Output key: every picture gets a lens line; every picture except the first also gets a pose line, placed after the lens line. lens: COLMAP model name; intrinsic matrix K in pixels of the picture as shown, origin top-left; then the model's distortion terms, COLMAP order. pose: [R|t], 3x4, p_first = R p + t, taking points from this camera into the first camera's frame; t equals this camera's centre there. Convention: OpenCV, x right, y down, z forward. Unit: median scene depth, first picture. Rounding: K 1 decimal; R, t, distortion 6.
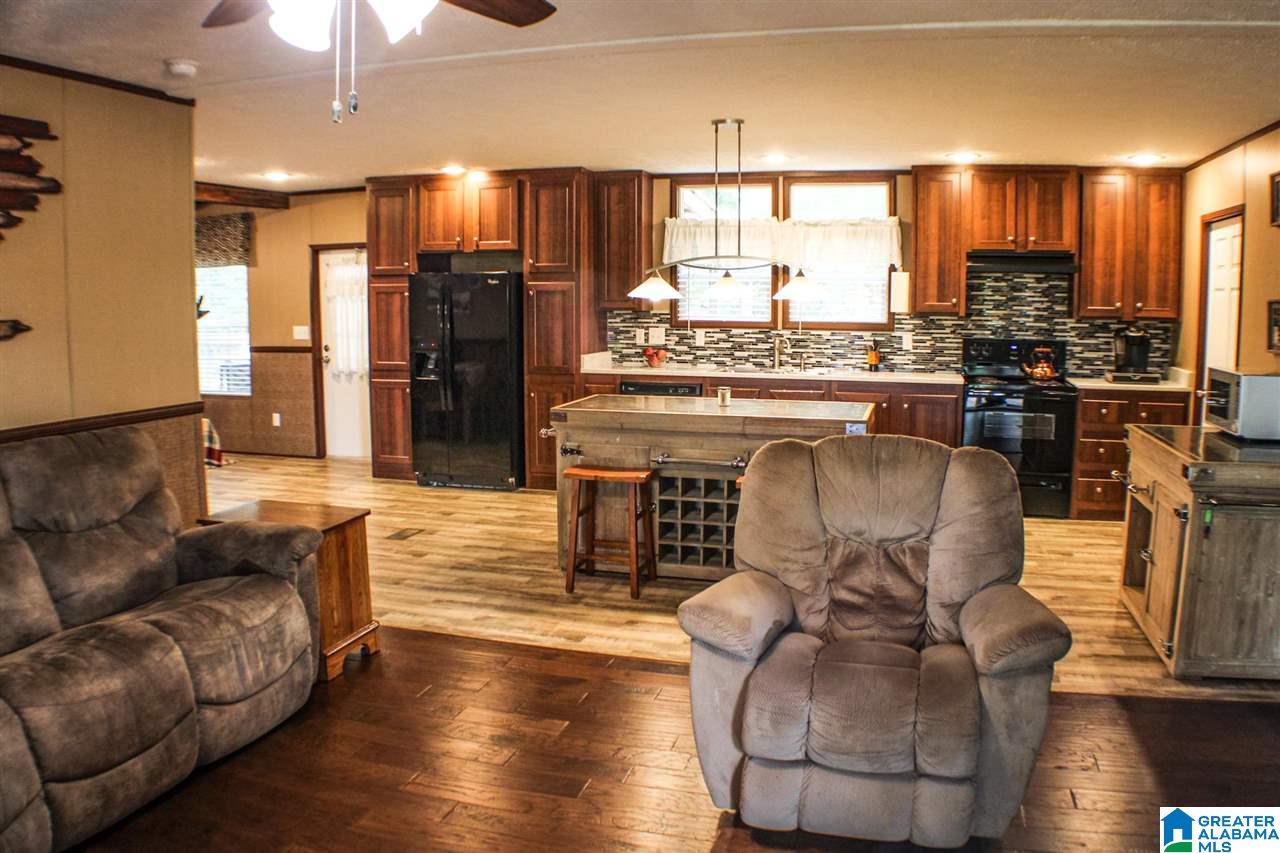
lens RADIAL K [[999.1, 0, 640.8], [0, 999.1, 429.4], [0, 0, 1]] dist [-0.187016, 0.030024]
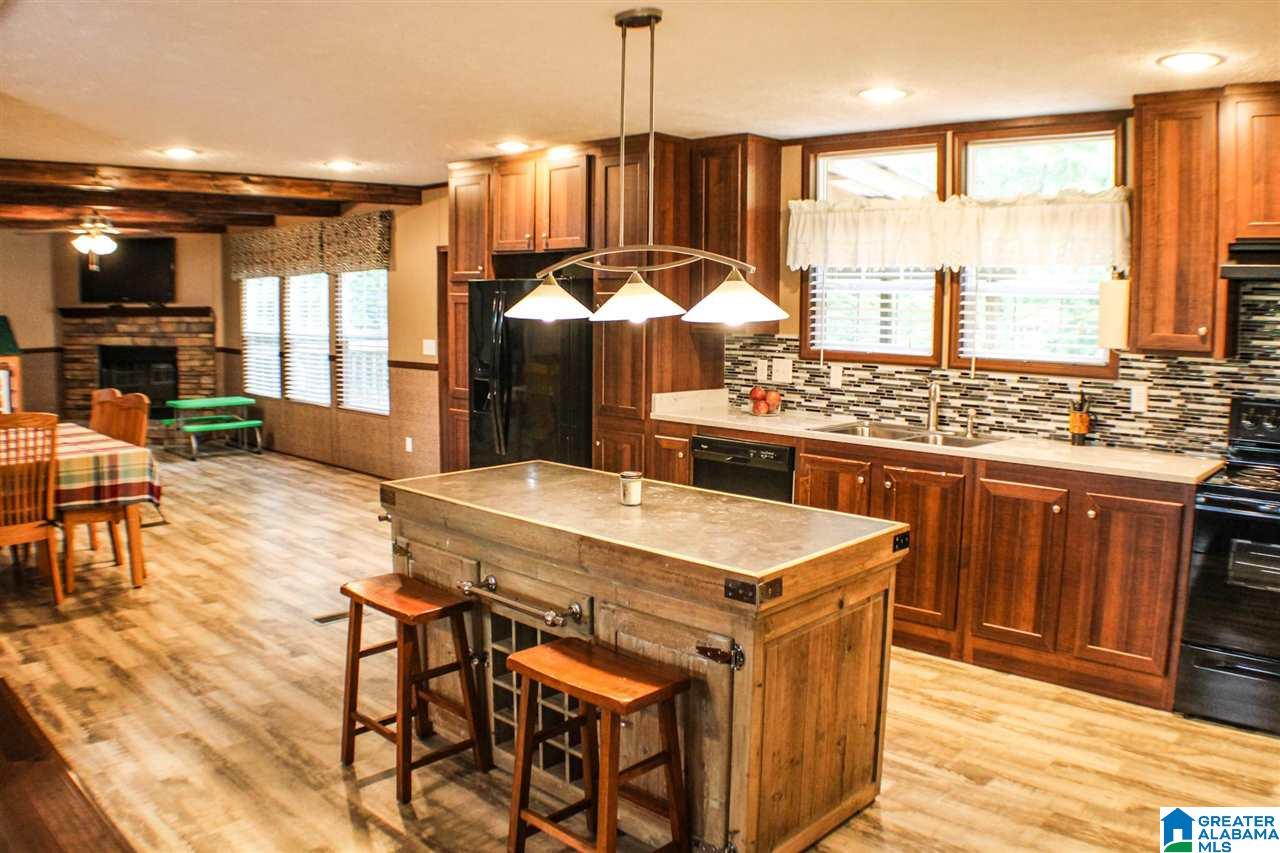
lens RADIAL K [[999.1, 0, 639.3], [0, 999.1, 412.8], [0, 0, 1]] dist [-0.187016, 0.030024]
pose [[0.888807, 0.058023, -0.454594, 0.255789], [-0.070232, 0.997481, -0.009999, -0.052076], [0.452869, 0.040815, 0.890643, 0.347209]]
